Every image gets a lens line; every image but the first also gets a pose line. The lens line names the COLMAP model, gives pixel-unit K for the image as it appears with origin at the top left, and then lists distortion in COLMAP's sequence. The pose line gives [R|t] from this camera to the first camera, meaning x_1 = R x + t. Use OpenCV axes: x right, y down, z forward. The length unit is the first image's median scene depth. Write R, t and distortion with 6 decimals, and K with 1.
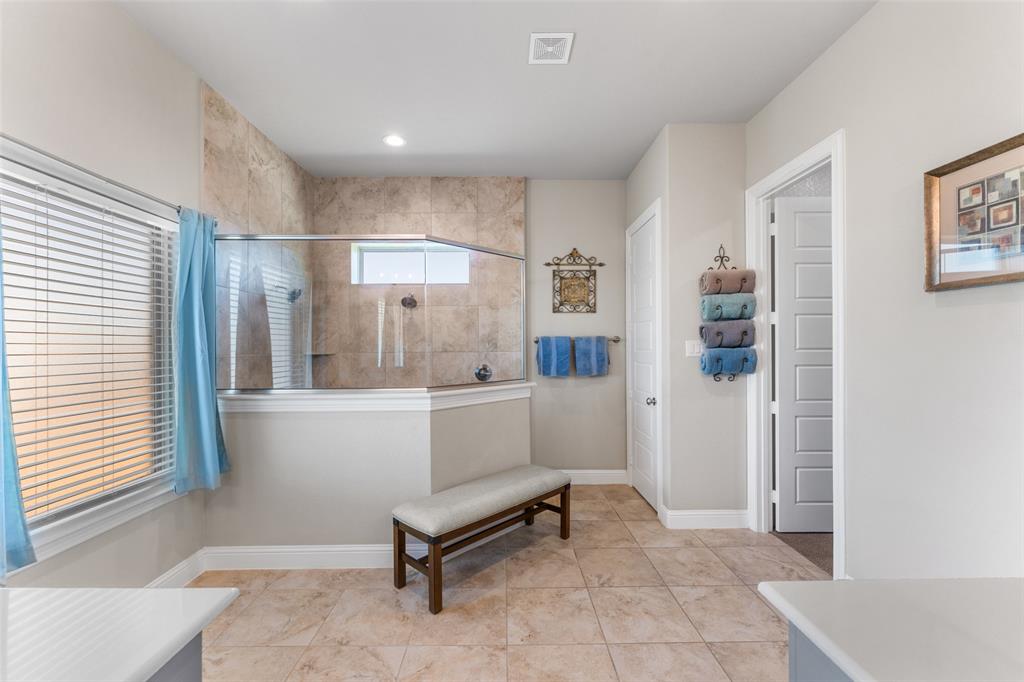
lens RADIAL K [[421.7, 0, 508.6], [0, 421.7, 348.1], [0, 0, 1]] dist [-0.000364, -0.000126]
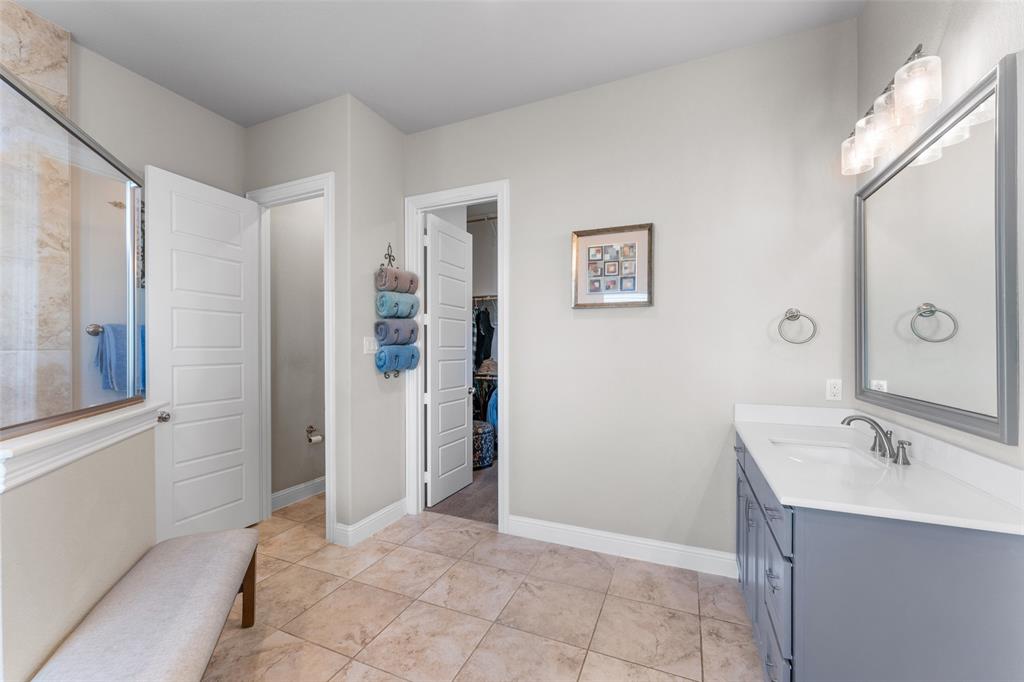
lens RADIAL K [[413.4, 0, 509.3], [0, 413.4, 349.9], [0, 0, 1]] dist [0.000239, -0.000009]
pose [[0.412070, 0.000670, 0.911152, -0.292013], [0.001765, 0.999997, -0.001534, 0.013125], [-0.911150, 0.002240, 0.412068, 0.343158]]
